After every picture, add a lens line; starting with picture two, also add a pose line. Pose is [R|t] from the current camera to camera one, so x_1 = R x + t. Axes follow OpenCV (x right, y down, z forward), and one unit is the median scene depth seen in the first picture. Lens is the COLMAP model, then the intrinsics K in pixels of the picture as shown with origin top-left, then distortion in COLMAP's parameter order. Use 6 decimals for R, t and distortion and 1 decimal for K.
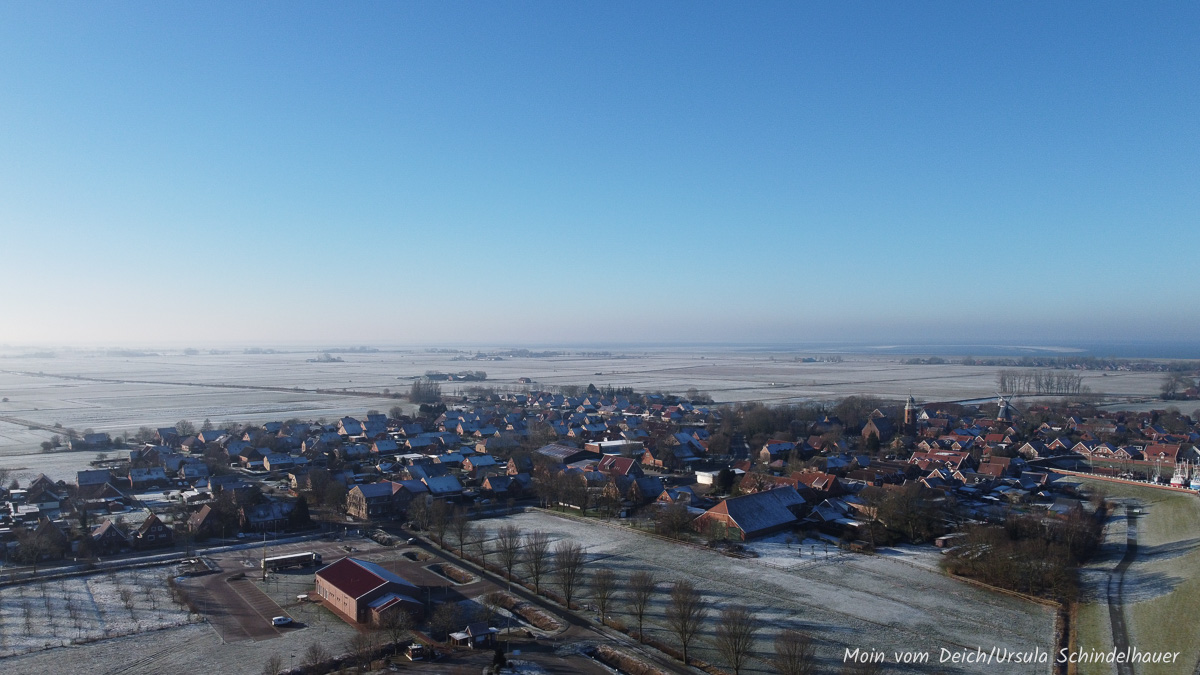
lens RADIAL K [[922.0, 0, 597.2], [0, 922.0, 338.6], [0, 0, 1]] dist [0.006647, -0.003239]
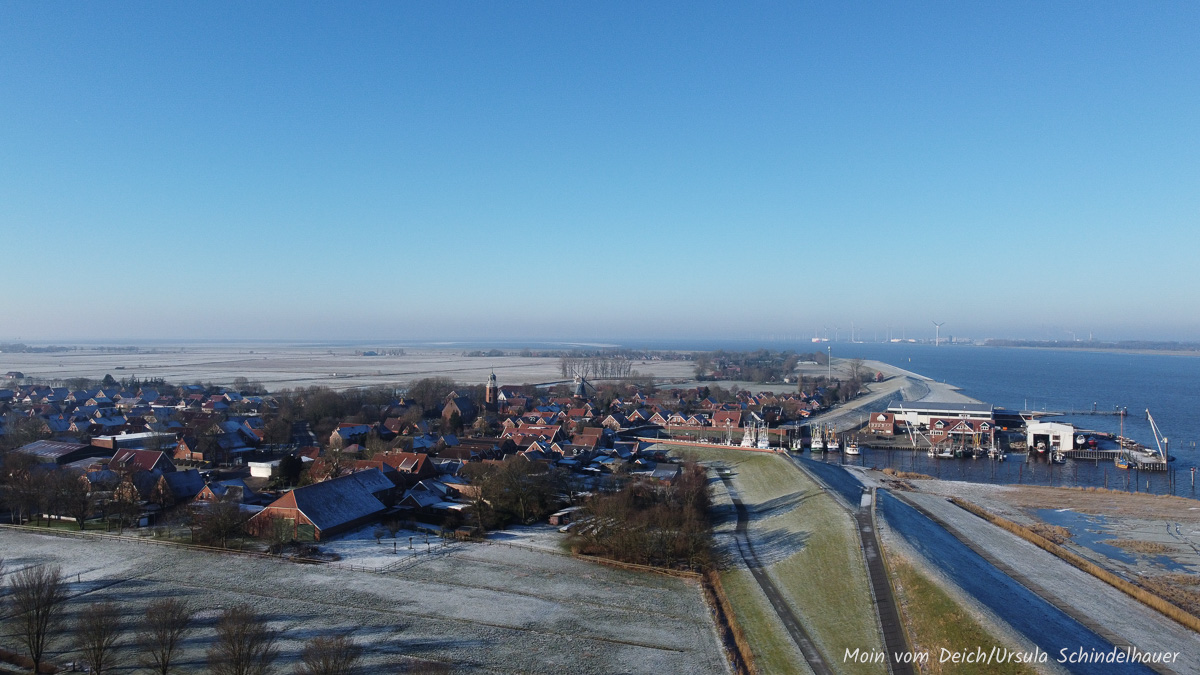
lens RADIAL K [[922.0, 0, 597.6], [0, 922.0, 333.3], [0, 0, 1]] dist [0.006647, -0.003239]
pose [[0.889680, 0.005076, 0.456555, 0.013330], [-0.000817, 0.999954, -0.009525, 0.048234], [-0.456583, 0.008101, 0.889644, 0.189318]]
